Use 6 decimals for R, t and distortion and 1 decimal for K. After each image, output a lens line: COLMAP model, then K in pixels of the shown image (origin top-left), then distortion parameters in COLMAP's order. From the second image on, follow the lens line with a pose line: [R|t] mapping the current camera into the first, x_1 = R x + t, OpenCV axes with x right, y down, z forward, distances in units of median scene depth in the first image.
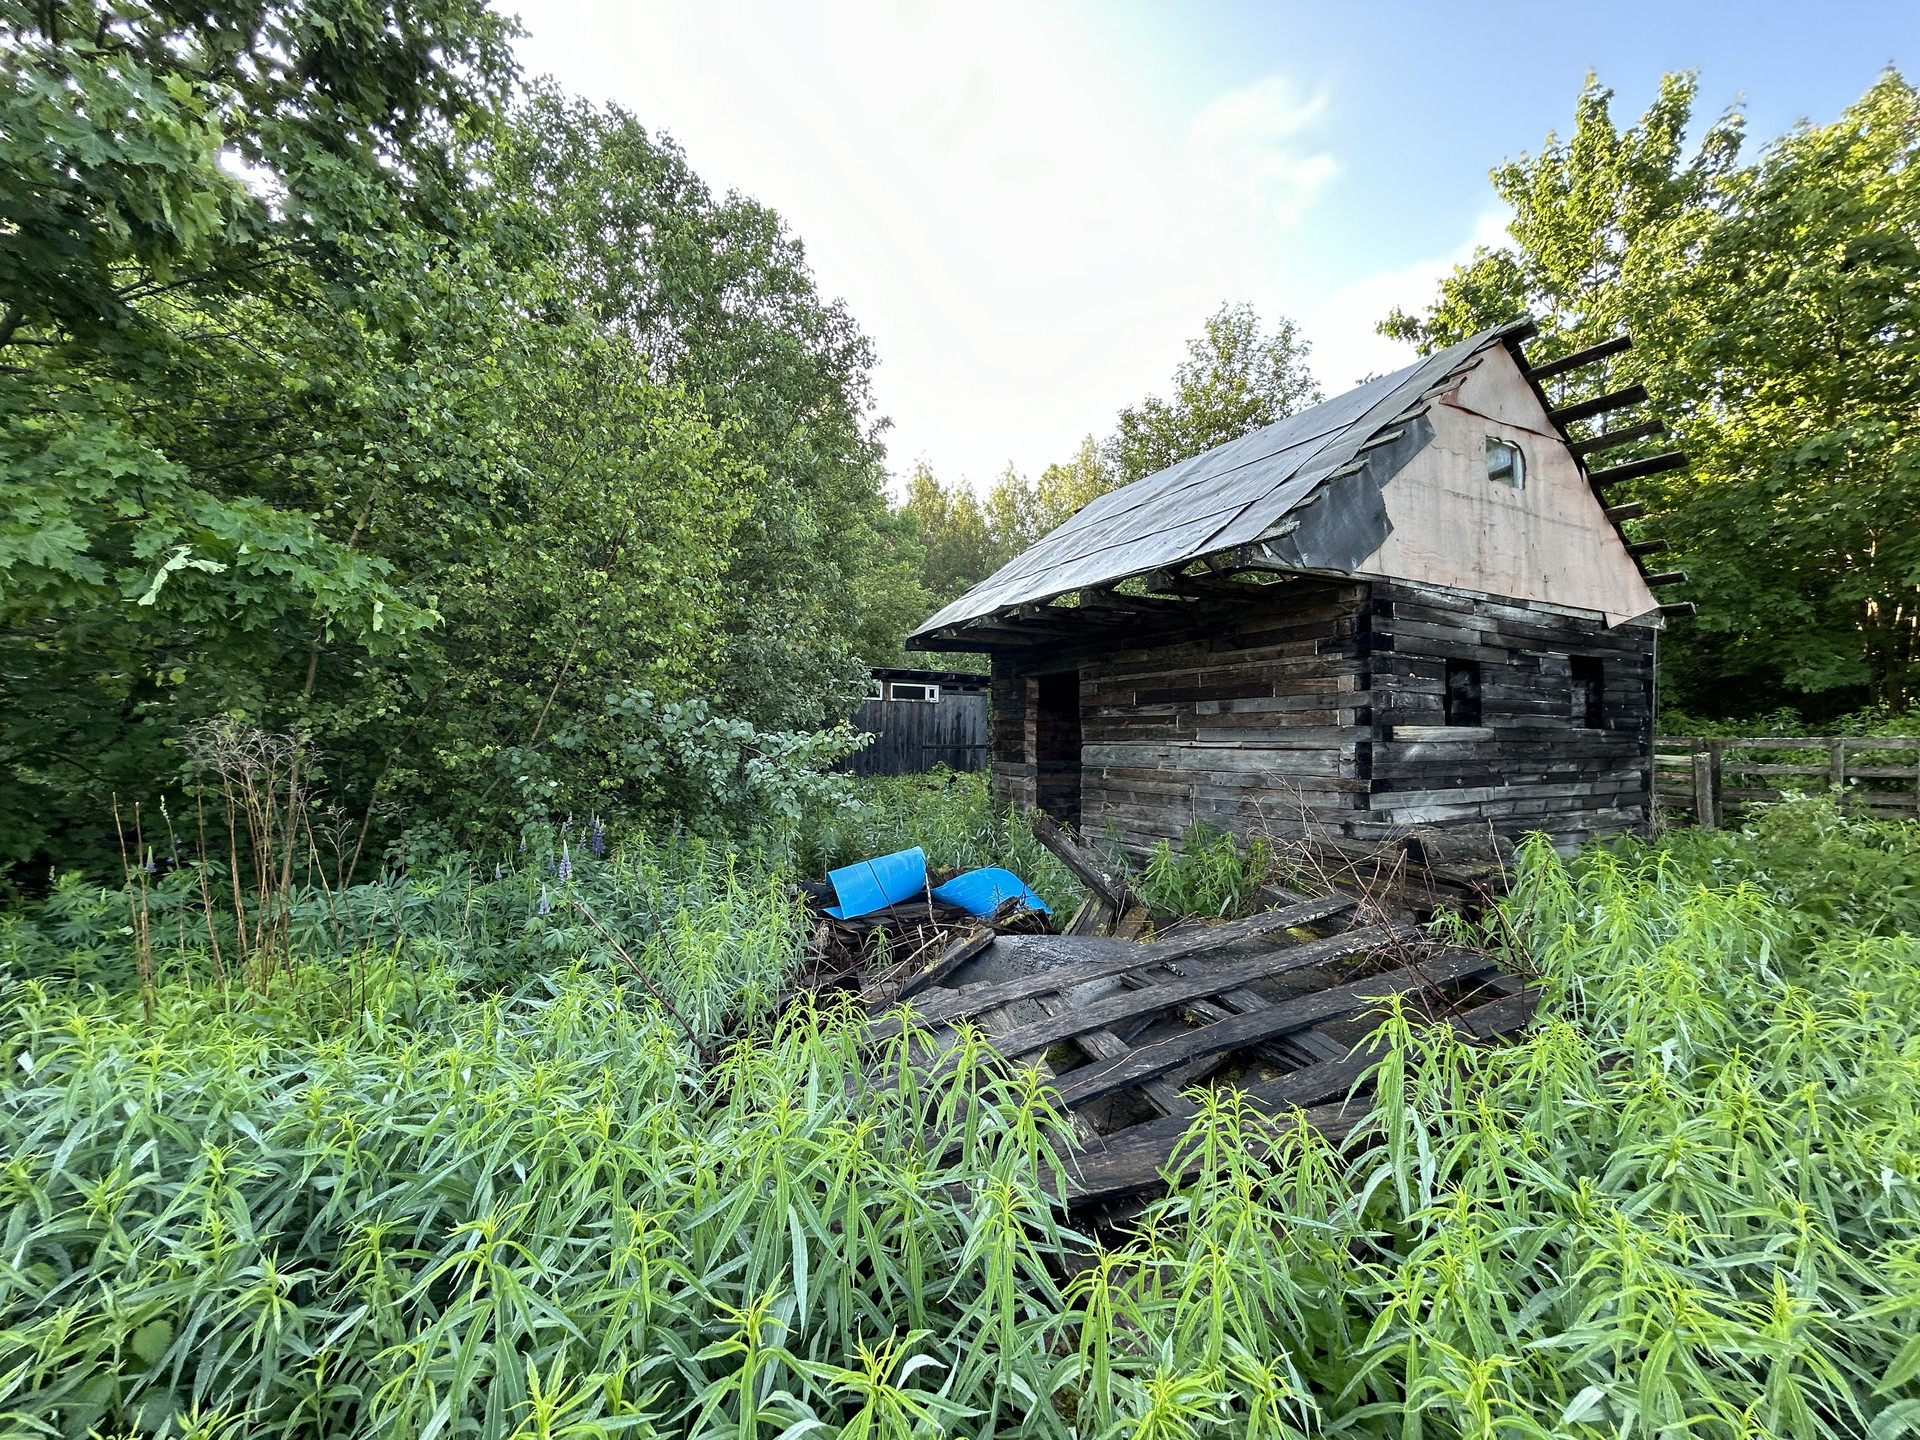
lens RADIAL K [[770.0, 0, 956.5], [0, 770.0, 720.3], [0, 0, 1]] dist [-0.001475, 0.001092]
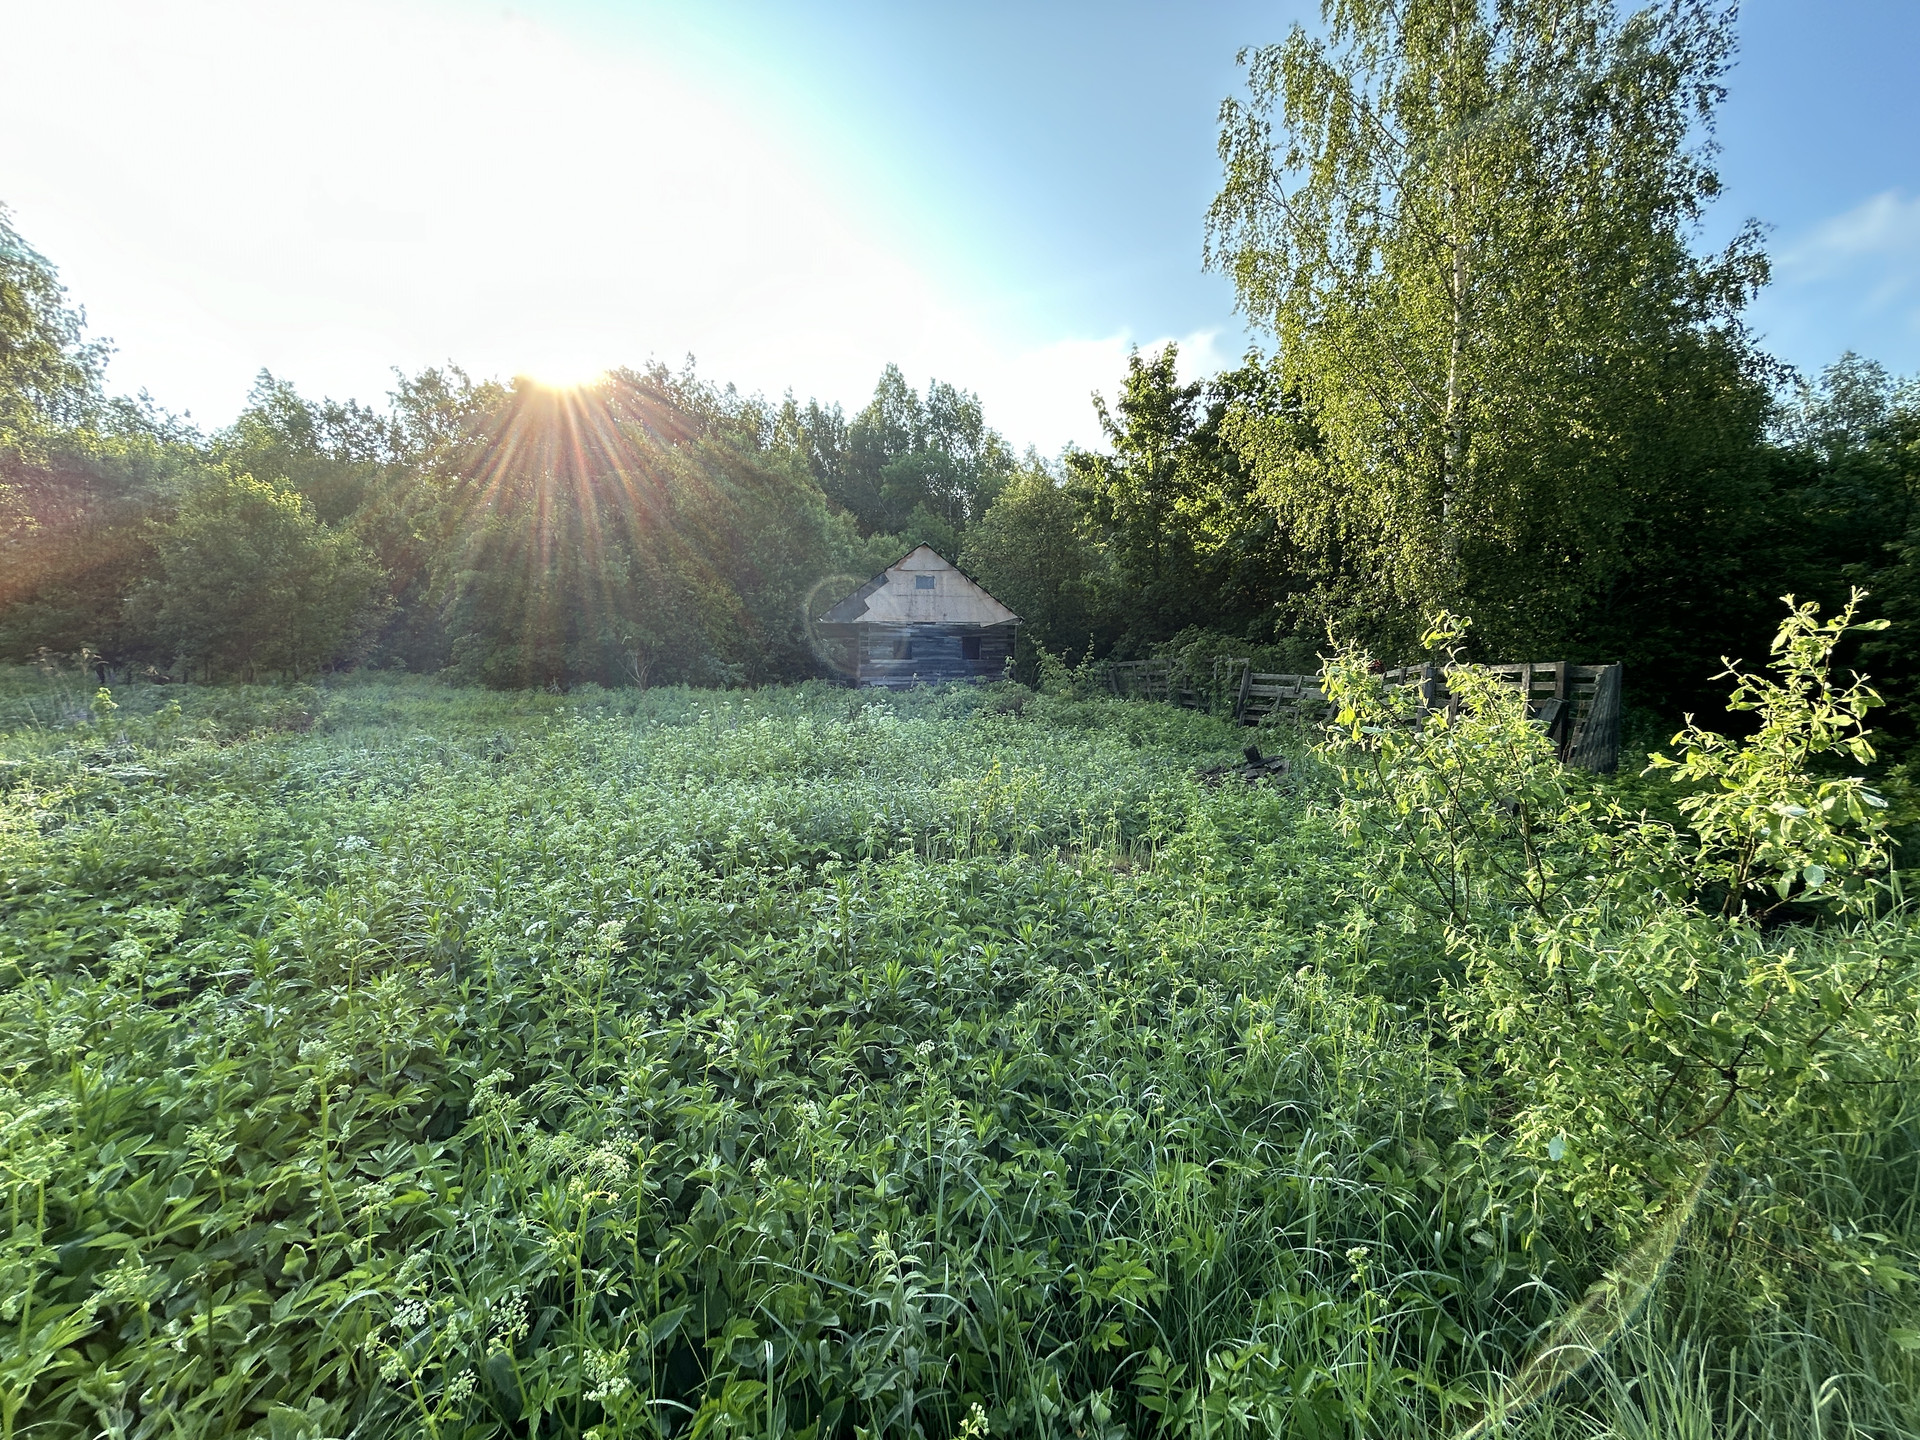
lens RADIAL K [[770.0, 0, 955.8], [0, 770.0, 723.7], [0, 0, 1]] dist [-0.001475, 0.001092]
pose [[0.945493, 0.005254, -0.325601, 1.850284], [0.015109, 0.998085, 0.059981, 0.085682], [0.325292, -0.061631, 0.943603, -2.105414]]
